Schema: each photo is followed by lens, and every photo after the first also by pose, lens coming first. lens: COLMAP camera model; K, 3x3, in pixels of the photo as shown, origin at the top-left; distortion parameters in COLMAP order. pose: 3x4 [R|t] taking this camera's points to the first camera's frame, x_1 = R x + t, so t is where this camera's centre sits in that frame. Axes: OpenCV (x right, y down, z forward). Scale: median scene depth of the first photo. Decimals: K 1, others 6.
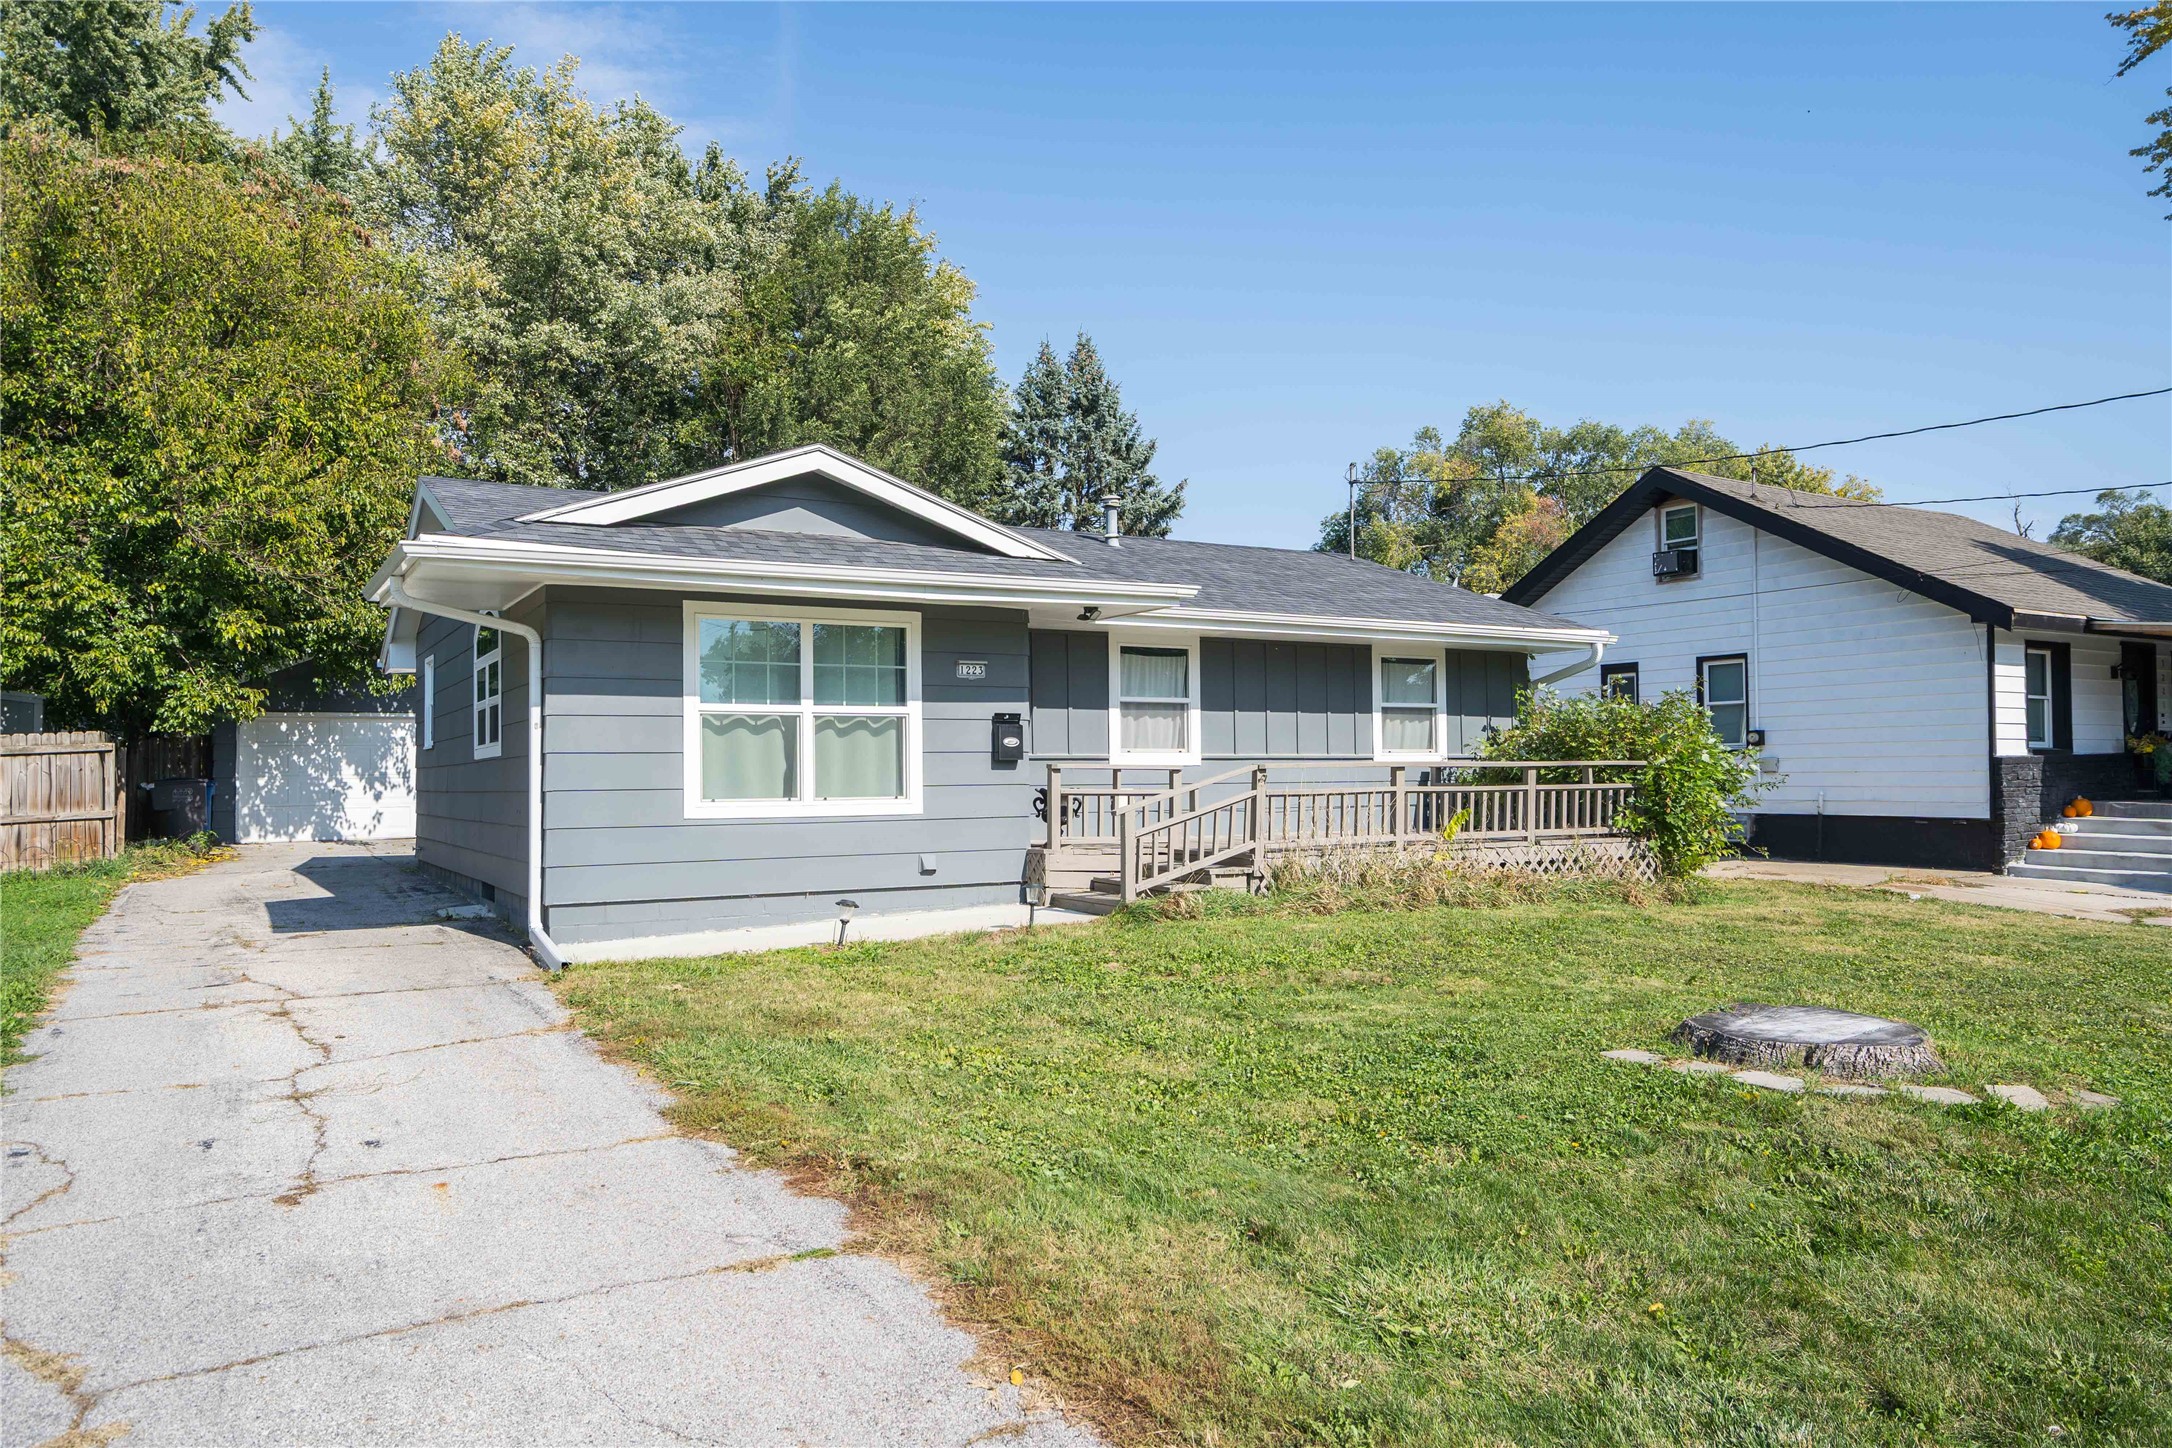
lens RADIAL K [[1524.6, 0, 1138.6], [0, 1524.6, 721.3], [0, 0, 1]] dist [-0.002084, 0.006248]
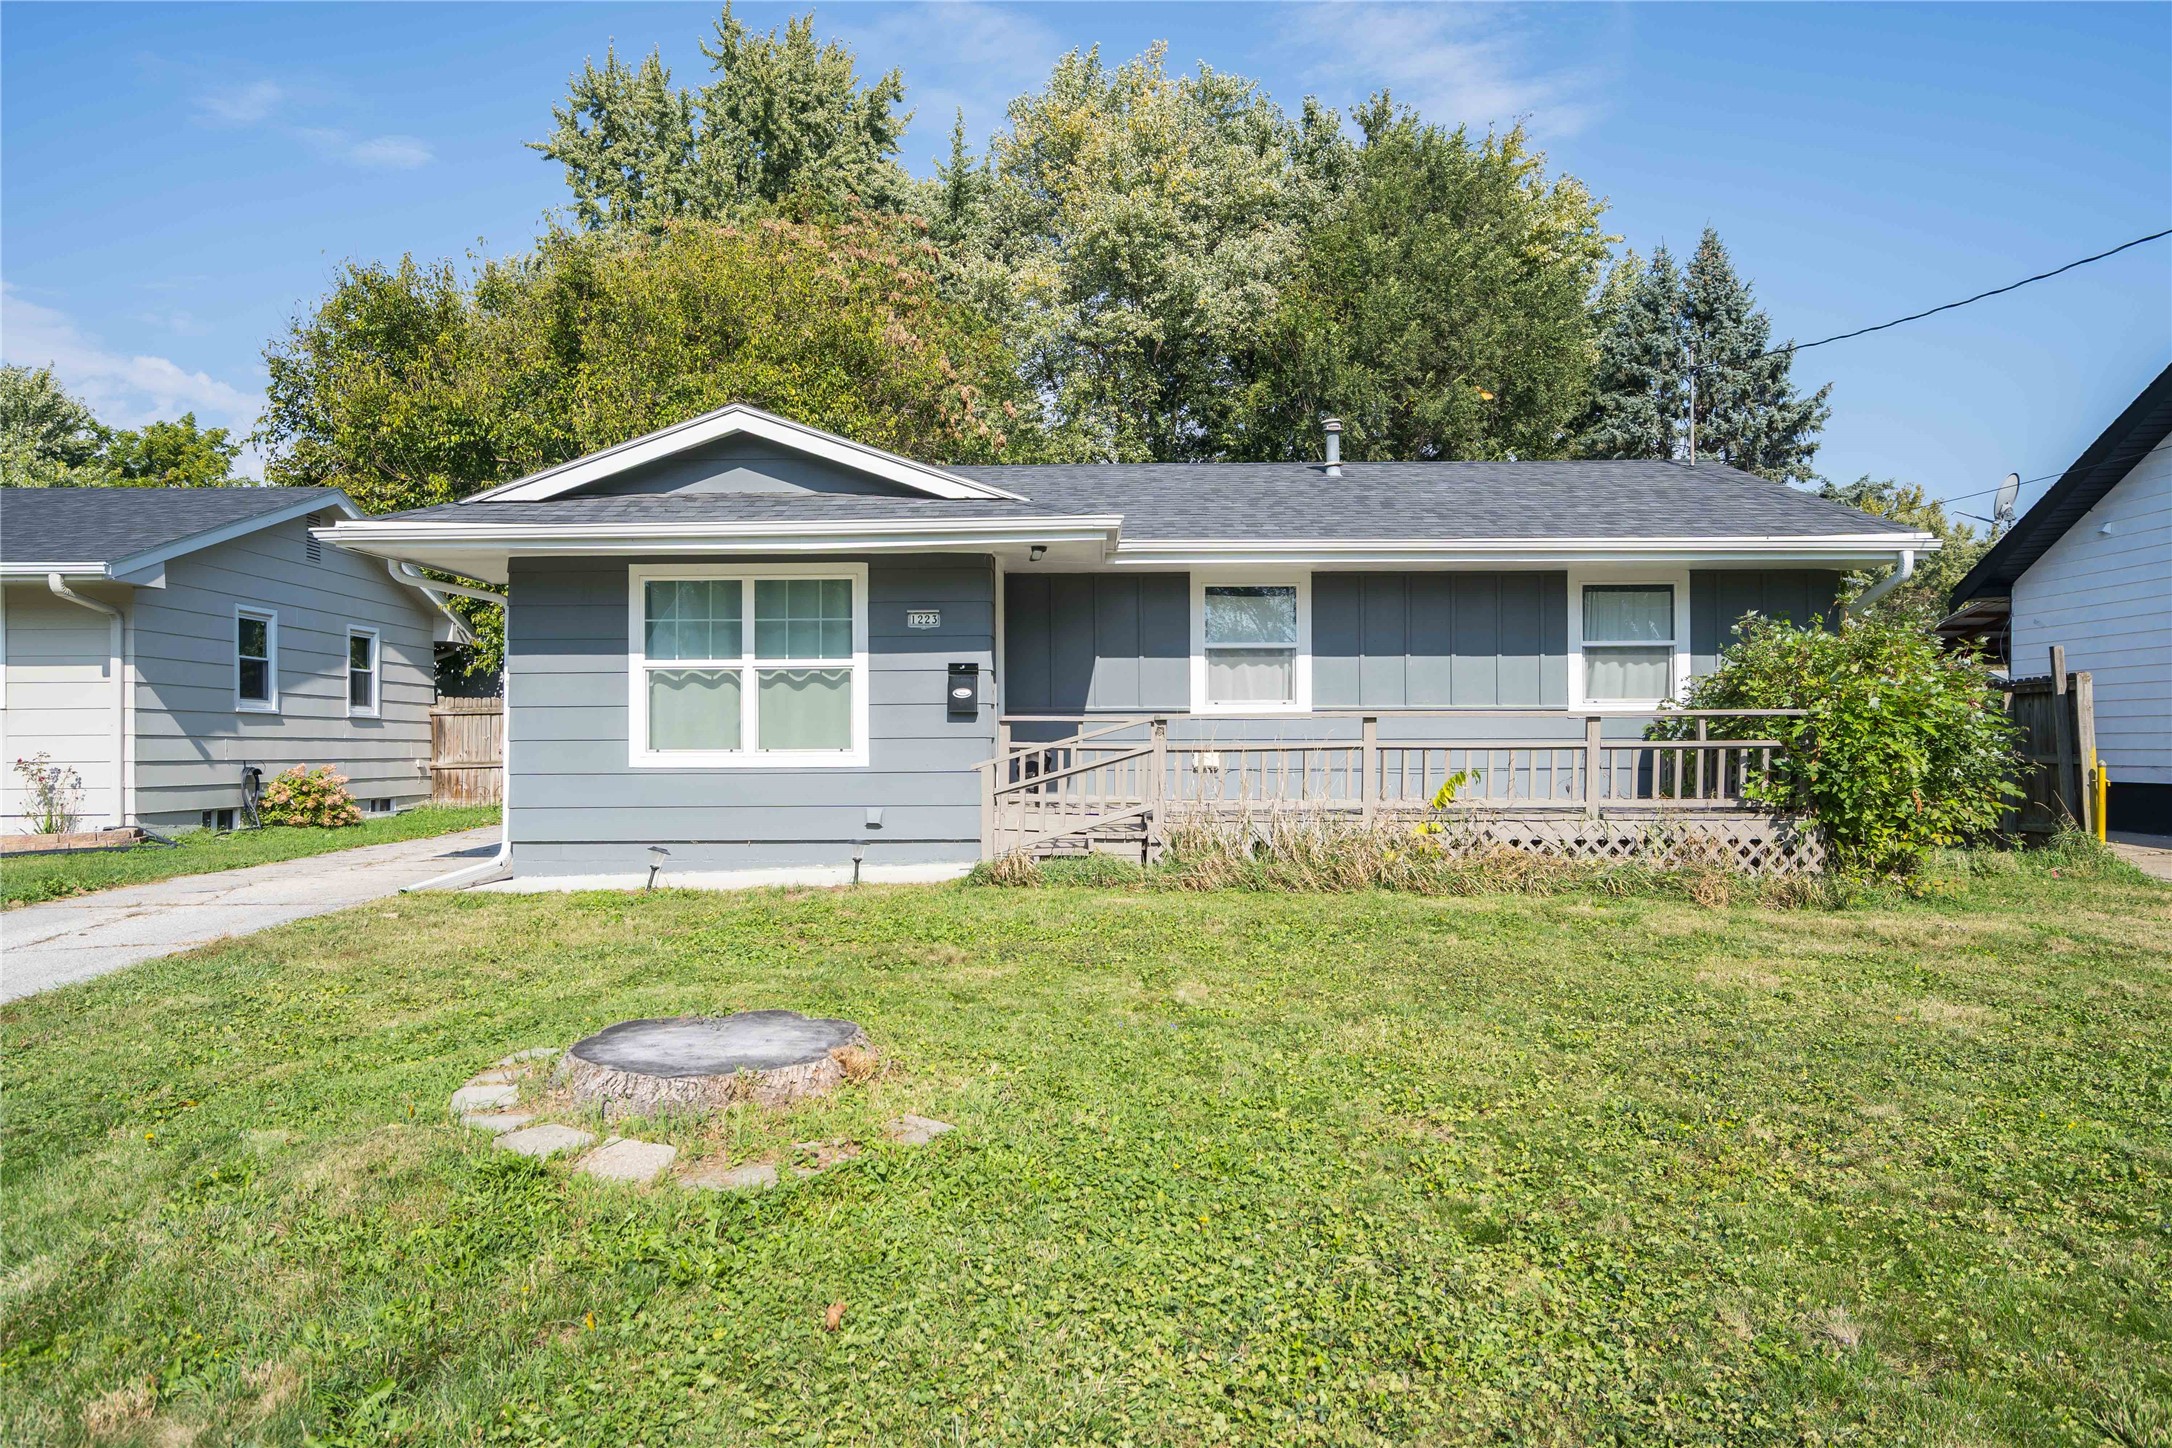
lens RADIAL K [[1524.6, 0, 1138.6], [0, 1524.6, 721.3], [0, 0, 1]] dist [-0.002084, 0.006248]
pose [[0.853854, -0.001442, -0.520511, 0.505226], [0.016284, 0.999581, 0.023943, 0.010079], [0.520258, -0.028920, 0.853519, 0.238977]]
